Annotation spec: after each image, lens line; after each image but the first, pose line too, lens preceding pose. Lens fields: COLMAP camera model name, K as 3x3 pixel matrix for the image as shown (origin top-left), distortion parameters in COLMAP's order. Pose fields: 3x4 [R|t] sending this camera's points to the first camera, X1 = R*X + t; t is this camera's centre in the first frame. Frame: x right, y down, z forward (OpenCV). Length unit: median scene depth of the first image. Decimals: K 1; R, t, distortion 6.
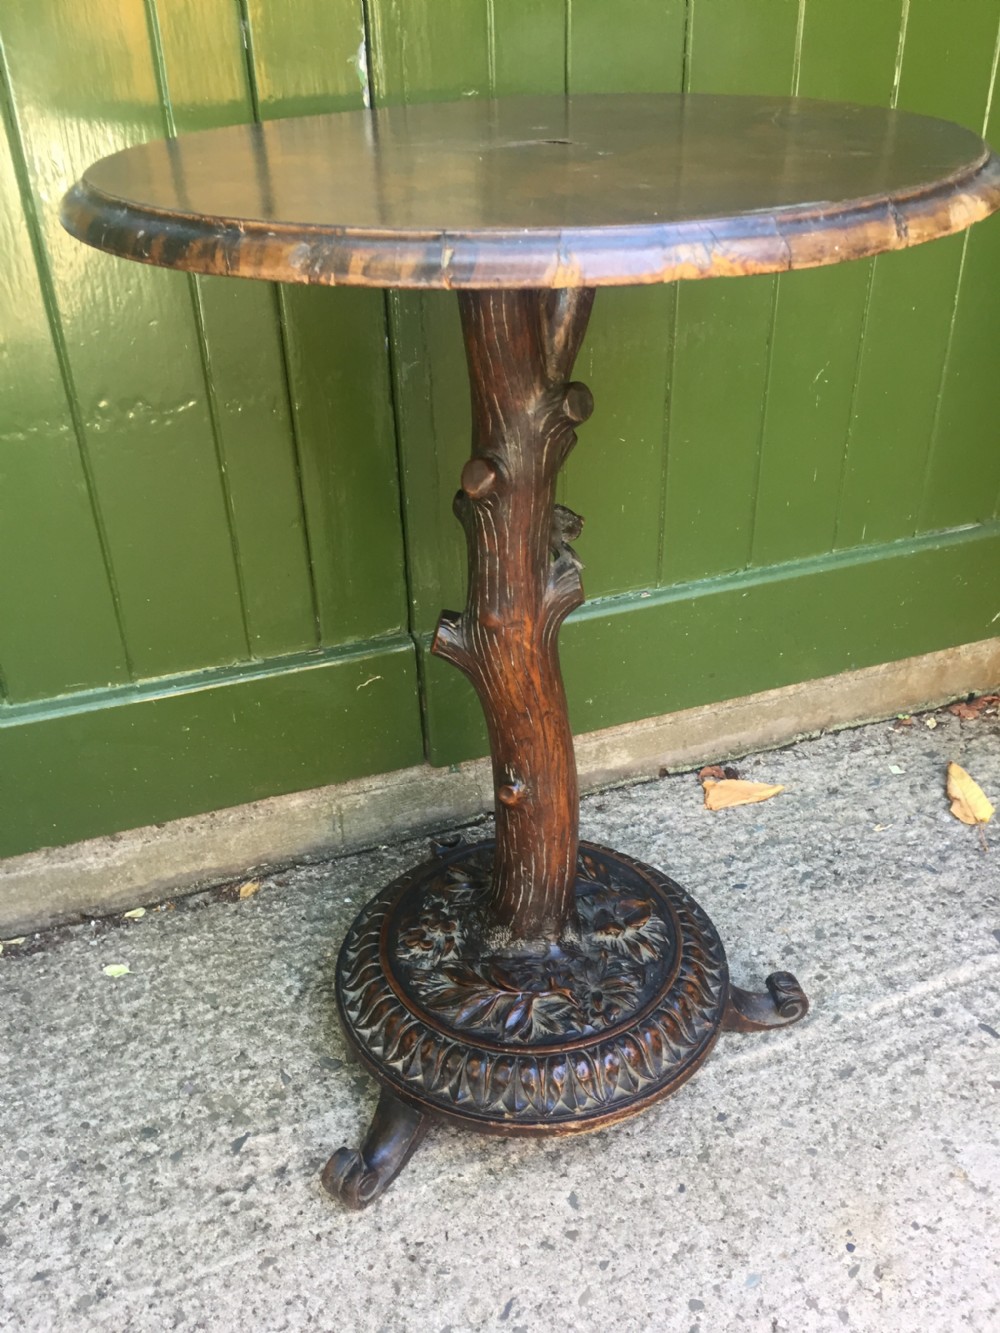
lens RADIAL K [[1153.4, 0, 507.0], [0, 1153.4, 665.2], [0, 0, 1]] dist [0.074307, -0.123779]
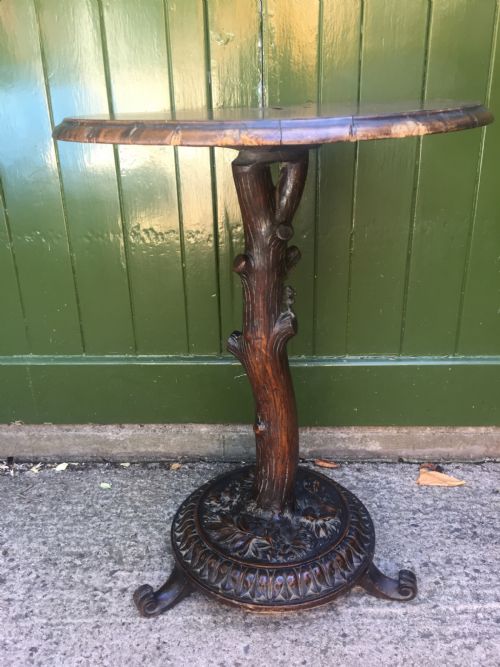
lens RADIAL K [[577.1, 0, 253.3], [0, 577.1, 331.9], [0, 0, 1]] dist [0.074307, -0.123779]
pose [[0.925384, 0.140622, -0.351980, 0.275088], [-0.189884, 0.975691, -0.109416, 0.050108], [0.328037, 0.168087, 0.929591, 0.032612]]
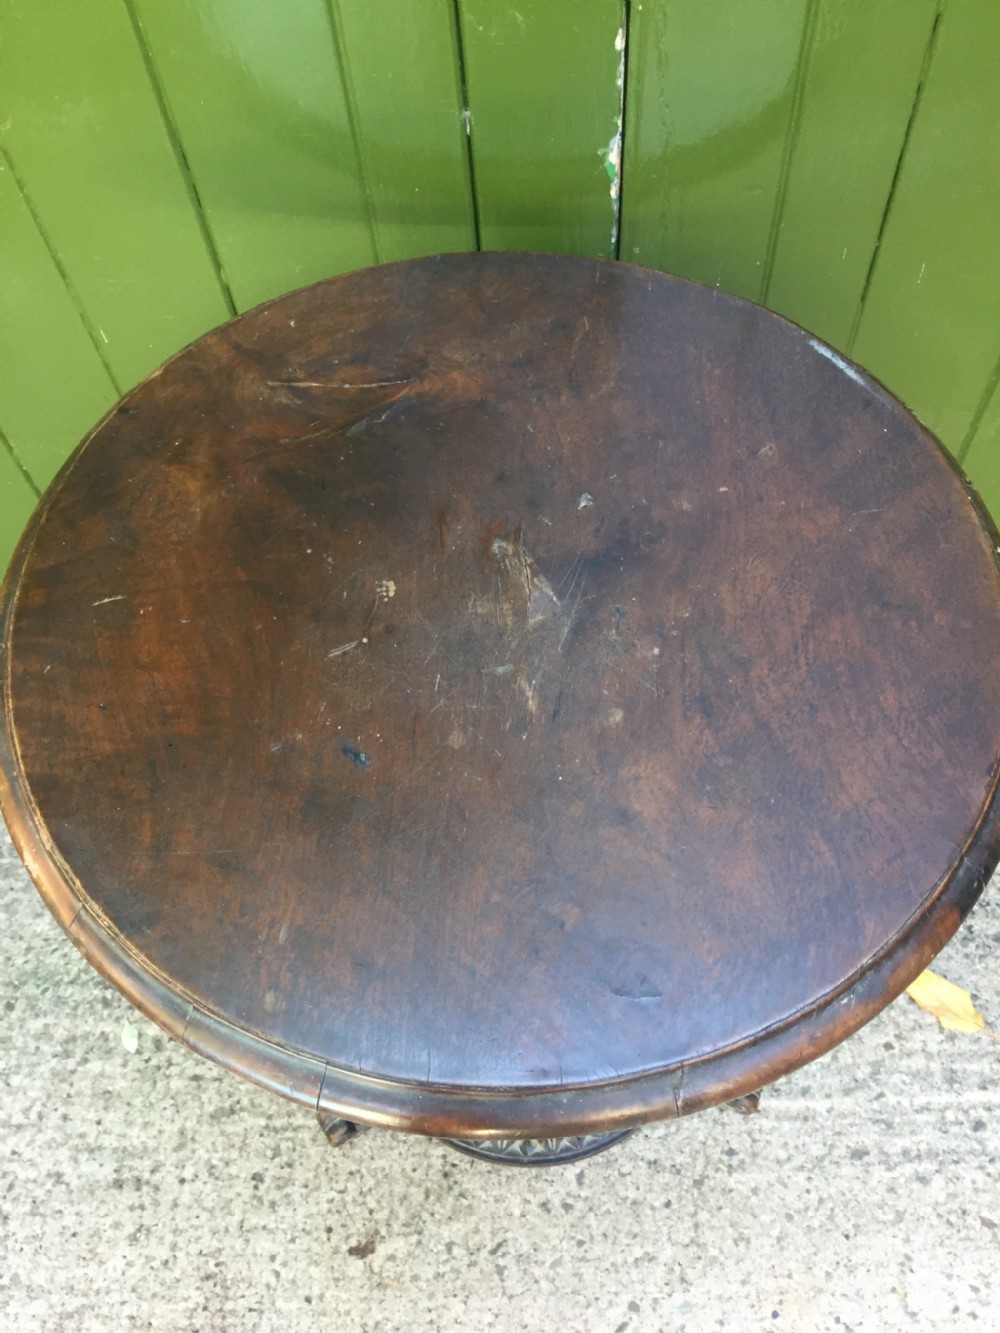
lens RADIAL K [[1153.4, 0, 501.5], [0, 1153.4, 676.3], [0, 0, 1]] dist [0.074307, -0.123779]
pose [[0.926074, 0.309819, -0.215406, 0.068267], [-0.158382, 0.837277, 0.523338, -0.524997], [0.342495, -0.450533, 0.824450, 0.158314]]
